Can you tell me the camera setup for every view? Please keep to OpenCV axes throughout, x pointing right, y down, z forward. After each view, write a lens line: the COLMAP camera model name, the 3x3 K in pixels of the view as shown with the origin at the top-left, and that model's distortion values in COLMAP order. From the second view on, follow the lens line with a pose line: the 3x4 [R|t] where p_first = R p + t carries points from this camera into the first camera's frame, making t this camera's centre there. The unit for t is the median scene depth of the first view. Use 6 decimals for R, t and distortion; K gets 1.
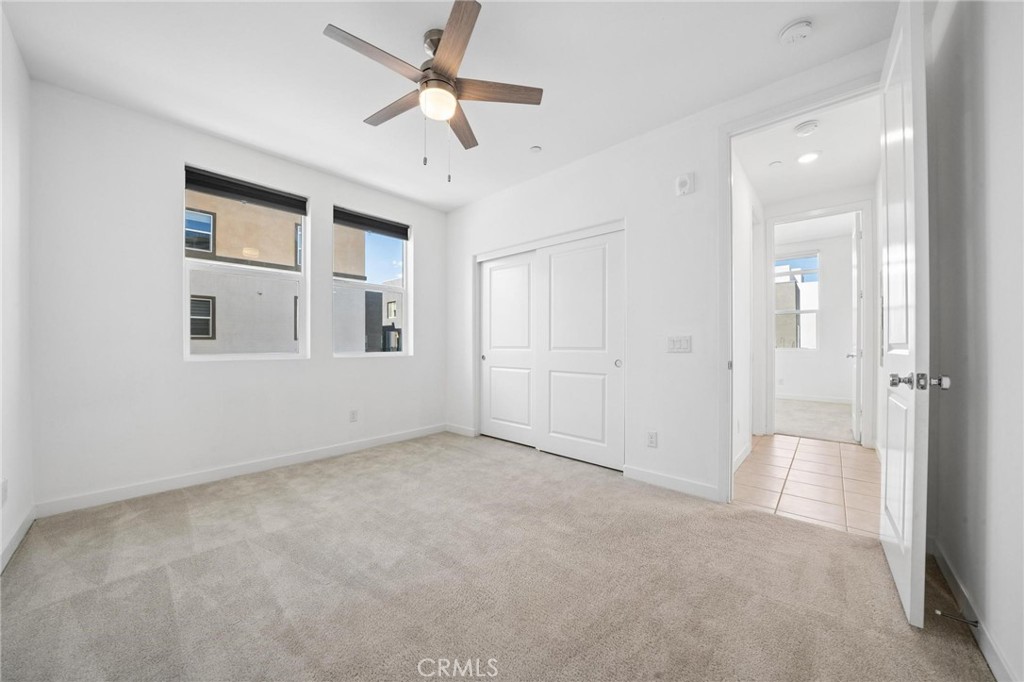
lens RADIAL K [[357.2, 0, 517.6], [0, 357.2, 348.4], [0, 0, 1]] dist [-0.017578, 0.000323]
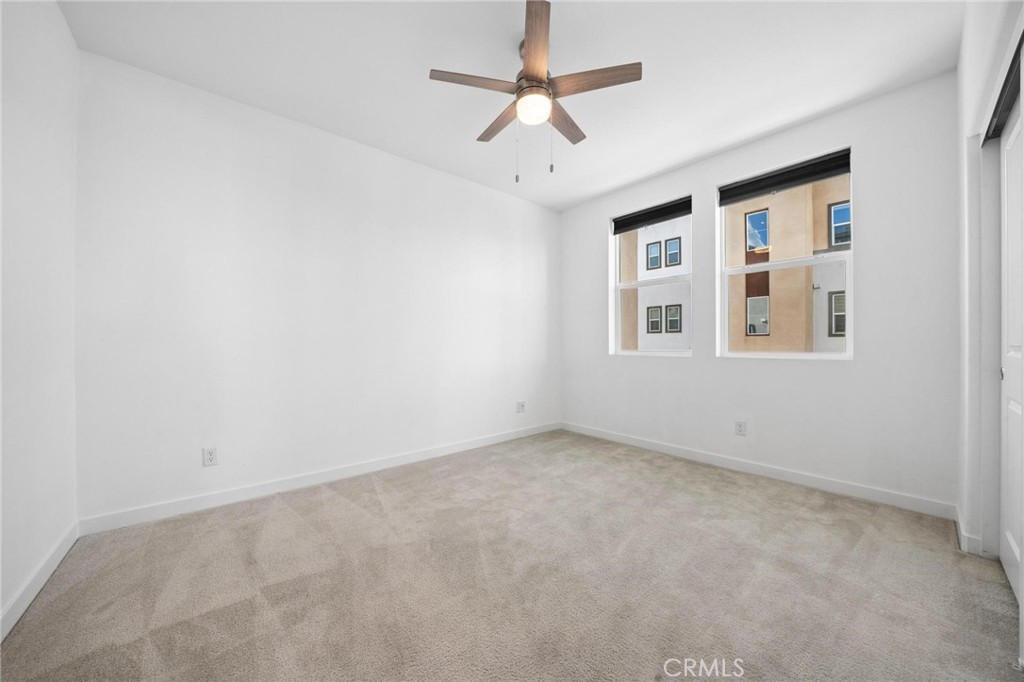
lens RADIAL K [[357.2, 0, 497.6], [0, 357.2, 344.8], [0, 0, 1]] dist [-0.017578, 0.000323]
pose [[-0.152717, 0.002937, -0.988266, 0.501260], [-0.008893, 0.999951, 0.004346, -0.003562], [0.988230, 0.009452, -0.152684, 0.649360]]
